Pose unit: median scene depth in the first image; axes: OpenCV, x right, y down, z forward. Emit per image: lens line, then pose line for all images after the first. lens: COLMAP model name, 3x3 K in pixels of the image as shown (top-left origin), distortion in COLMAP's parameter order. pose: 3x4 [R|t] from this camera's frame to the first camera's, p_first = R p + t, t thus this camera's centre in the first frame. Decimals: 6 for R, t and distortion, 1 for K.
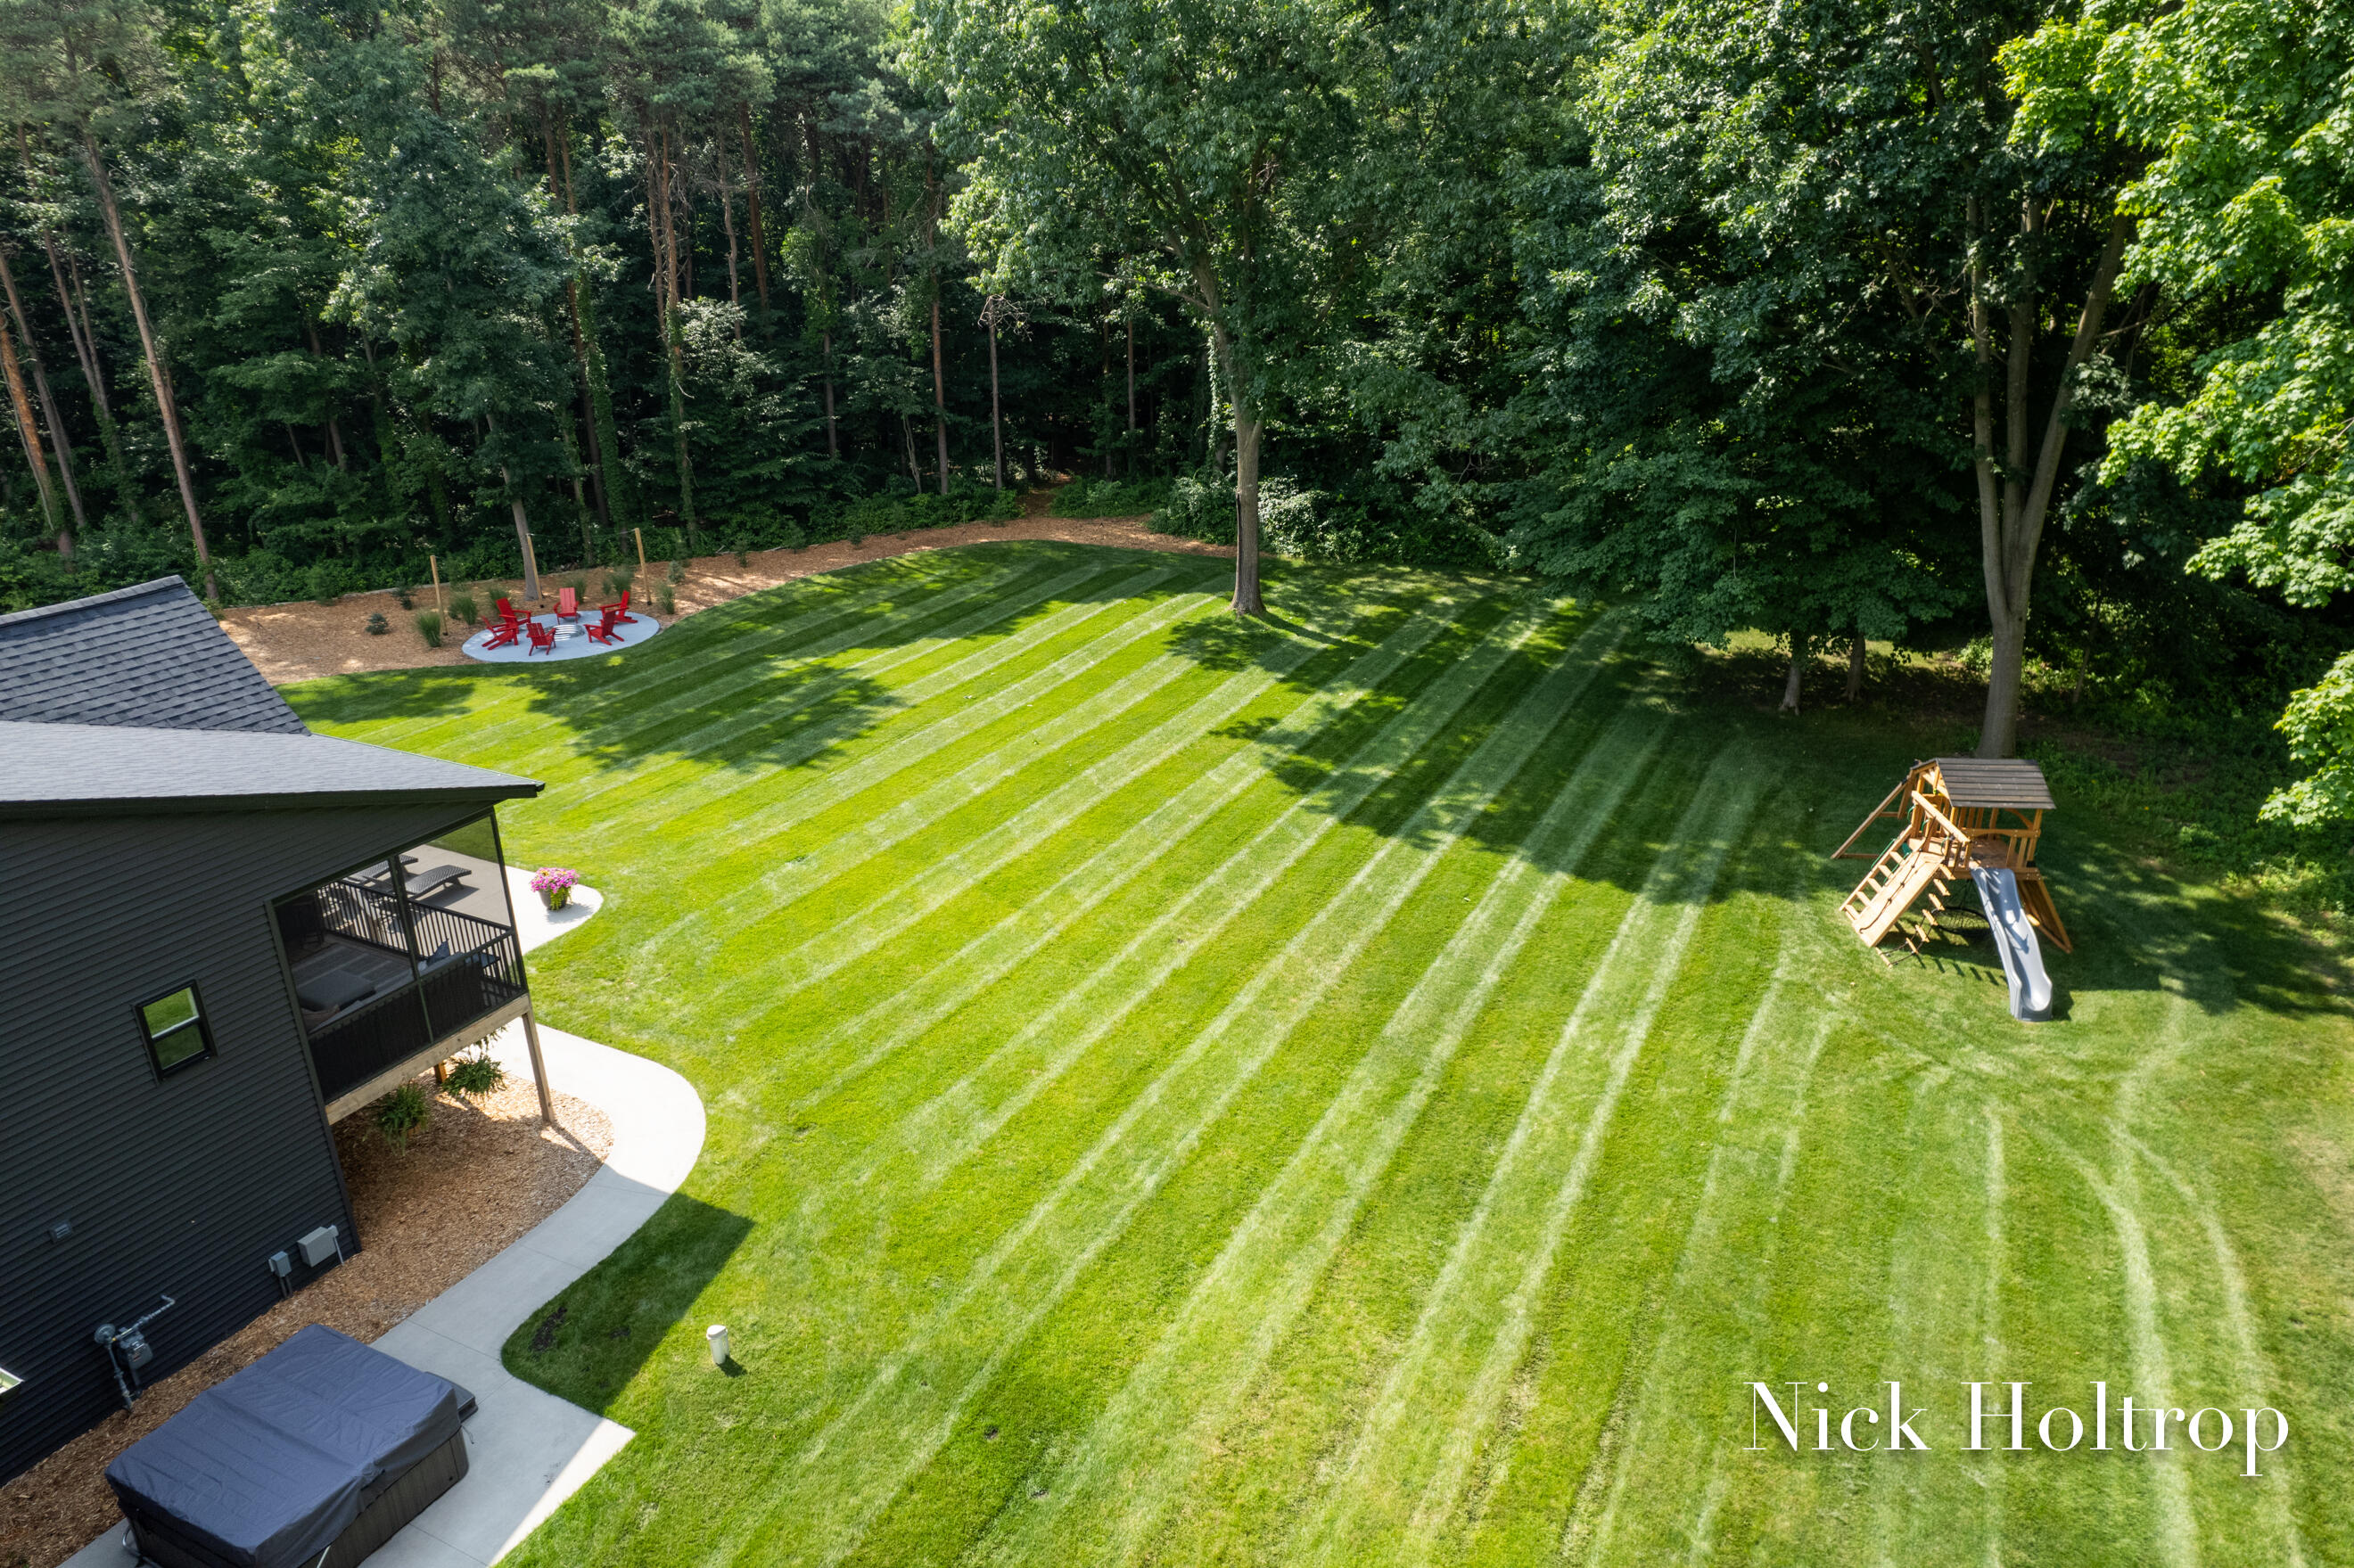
lens RADIAL K [[1523.4, 0, 1183.0], [0, 1523.4, 814.2], [0, 0, 1]] dist [-0.065782, 0.051517]
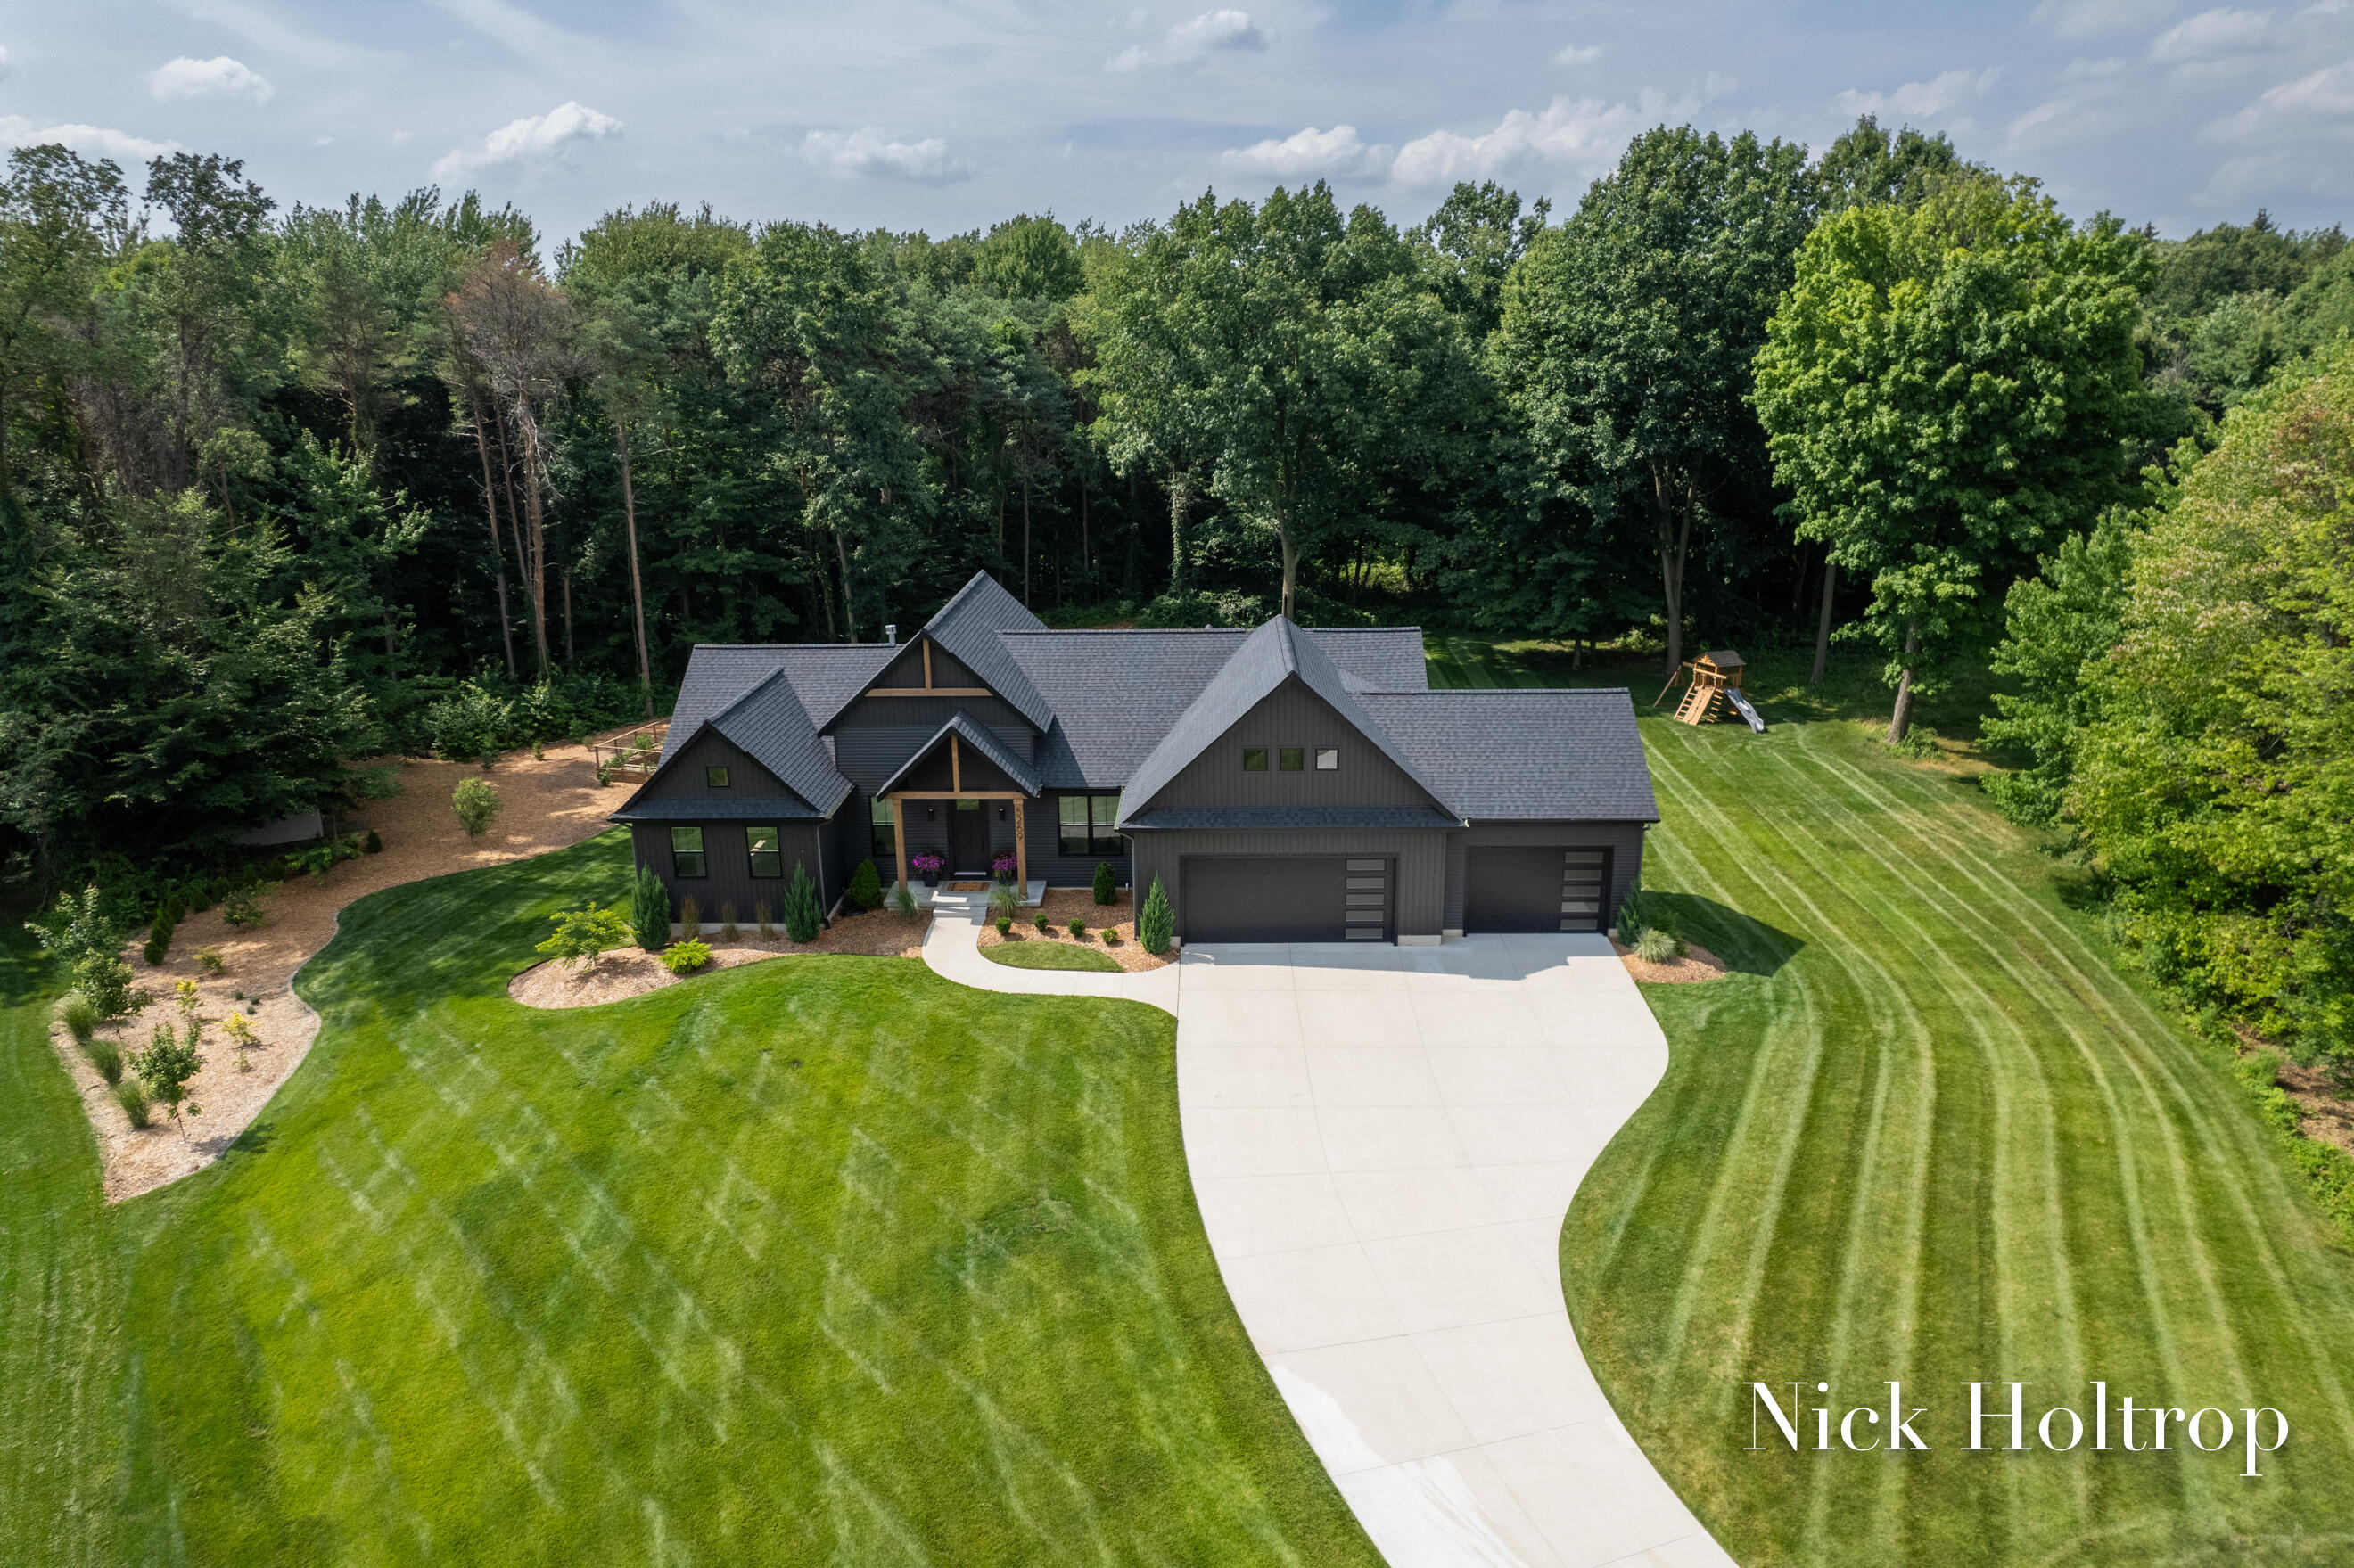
lens RADIAL K [[1516.9, 0, 1193.0], [0, 1516.9, 818.1], [0, 0, 1]] dist [-0.076215, 0.069482]
pose [[0.909756, -0.125059, 0.395859, -1.340902], [0.162648, 0.984689, -0.062711, 0.255690], [-0.381956, 0.121437, 0.916167, -1.017770]]
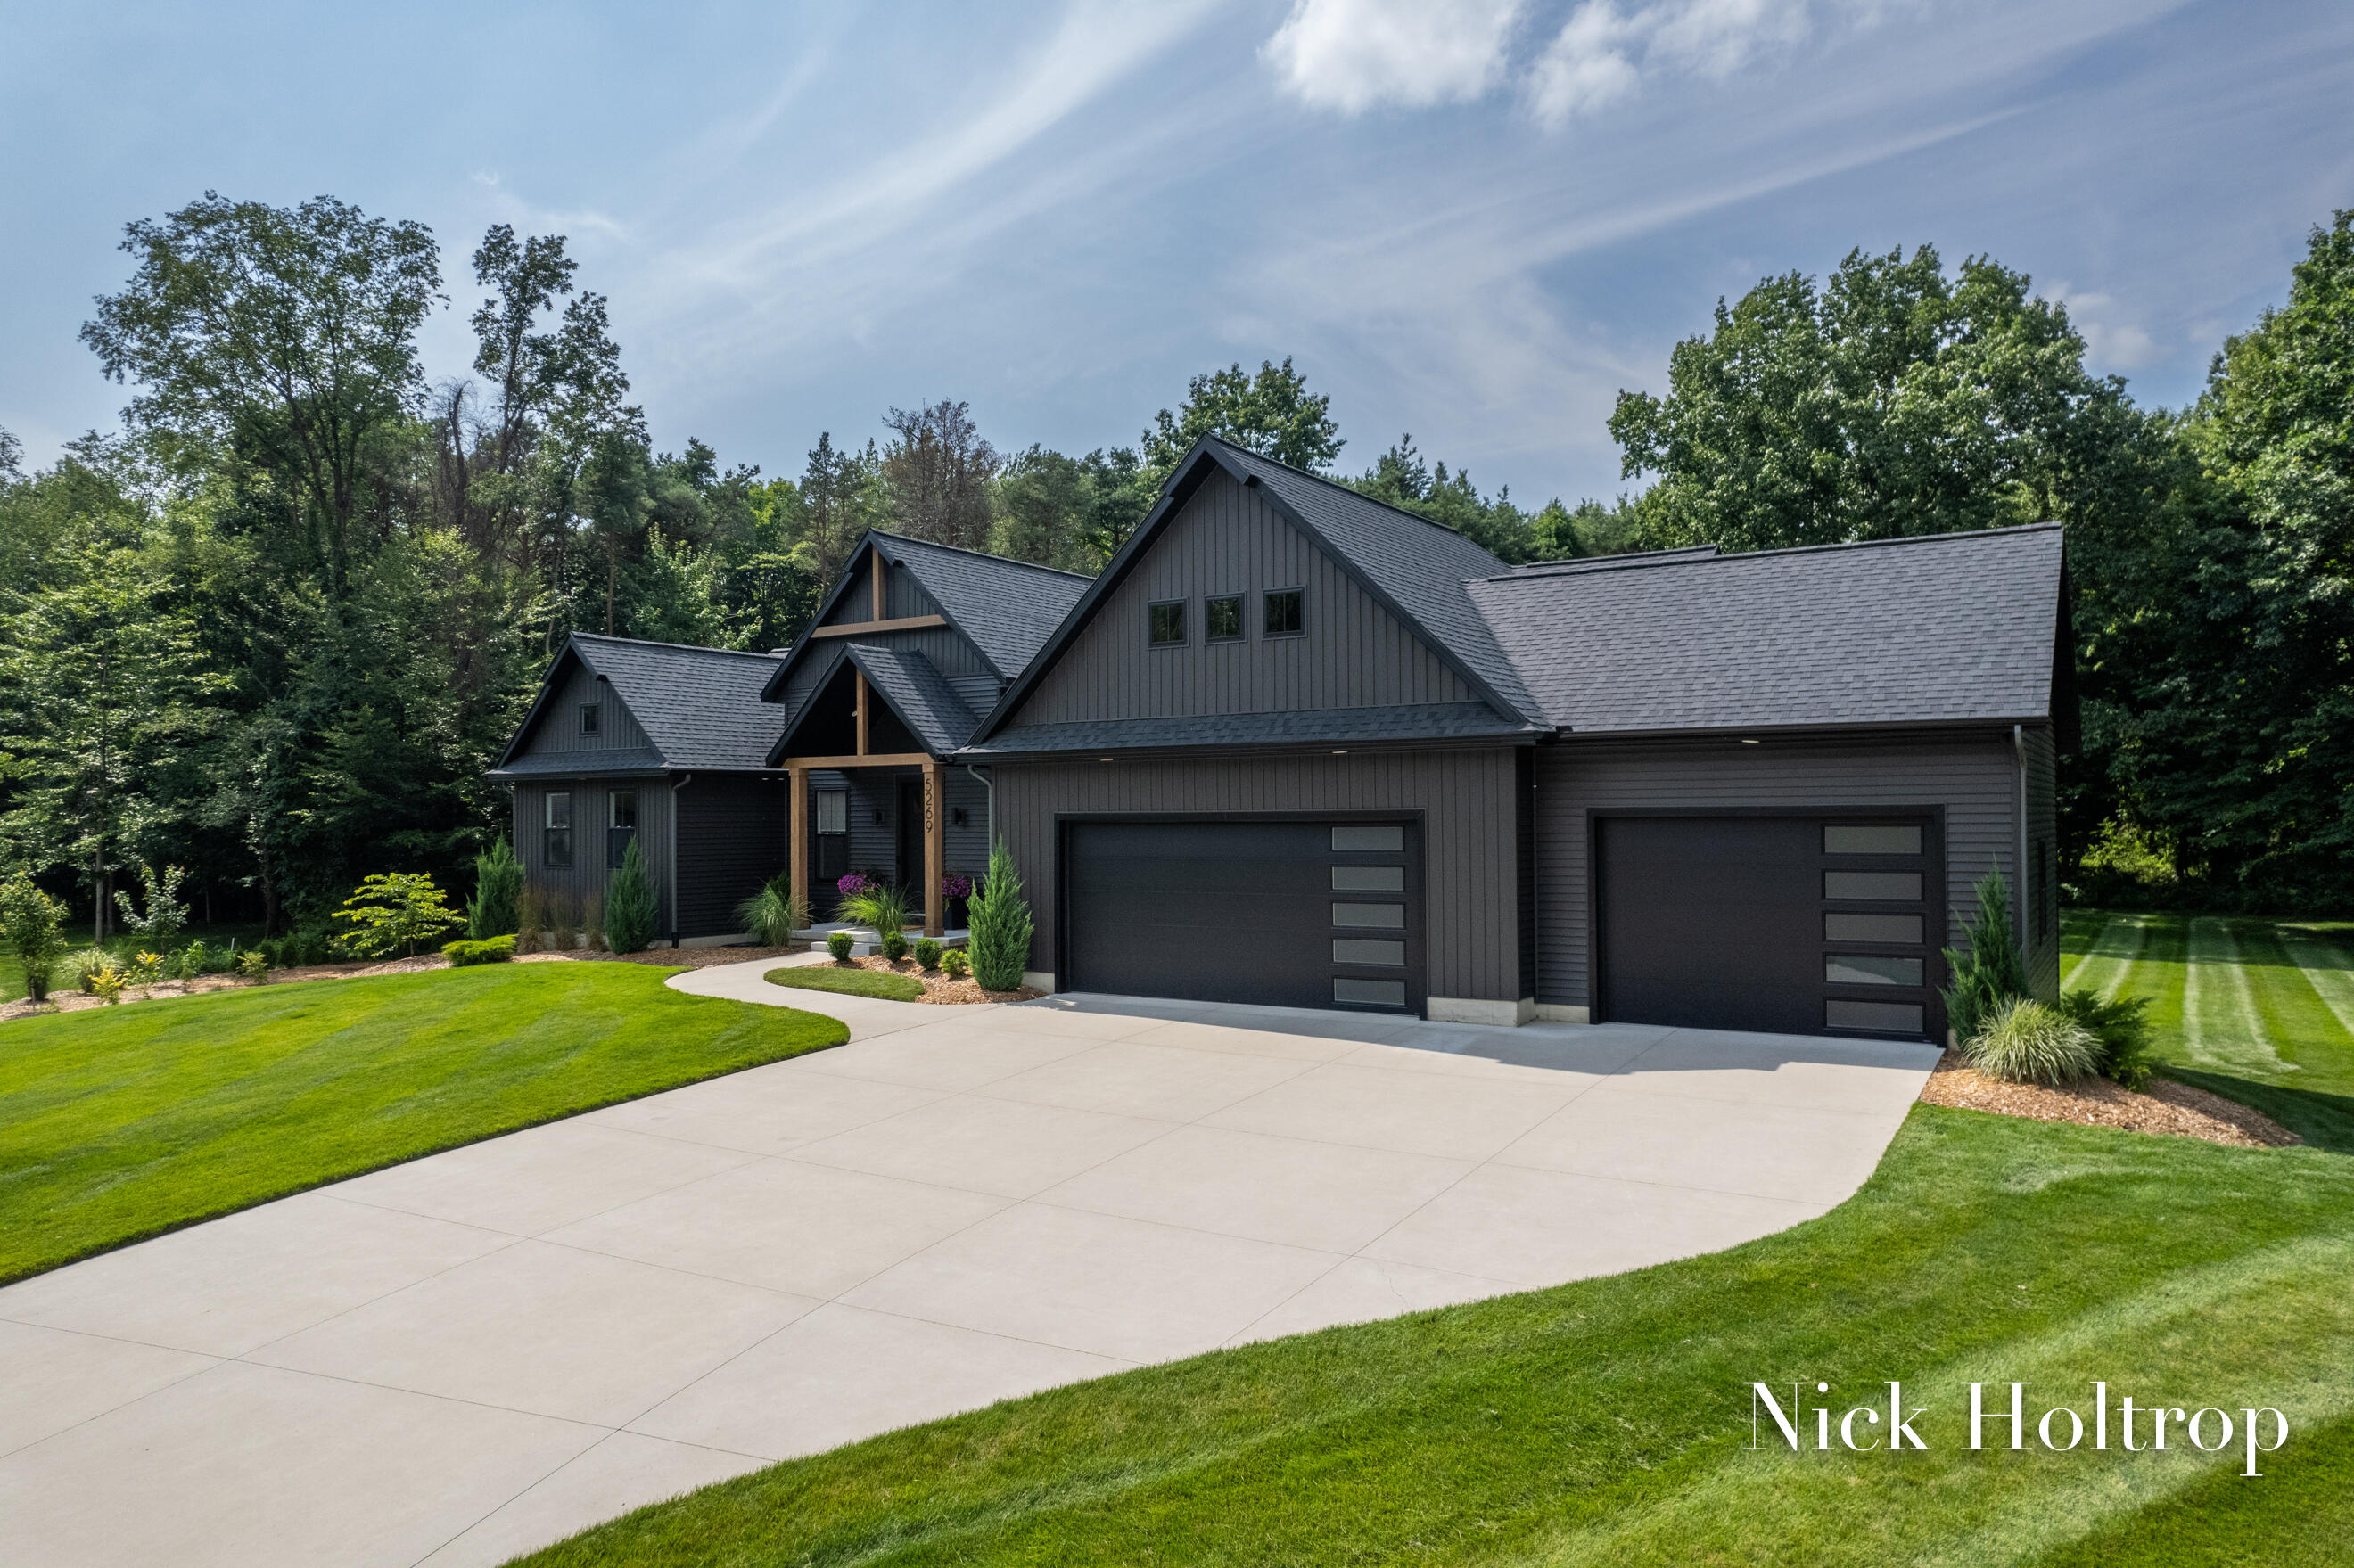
lens RADIAL K [[1516.9, 0, 1193.0], [0, 1516.9, 818.1], [0, 0, 1]] dist [-0.076215, 0.069482]
pose [[0.990266, 0.001010, -0.139181, -0.603039], [-0.055380, 0.920268, -0.387350, 0.502121], [0.127693, 0.391287, 0.911366, -0.396009]]
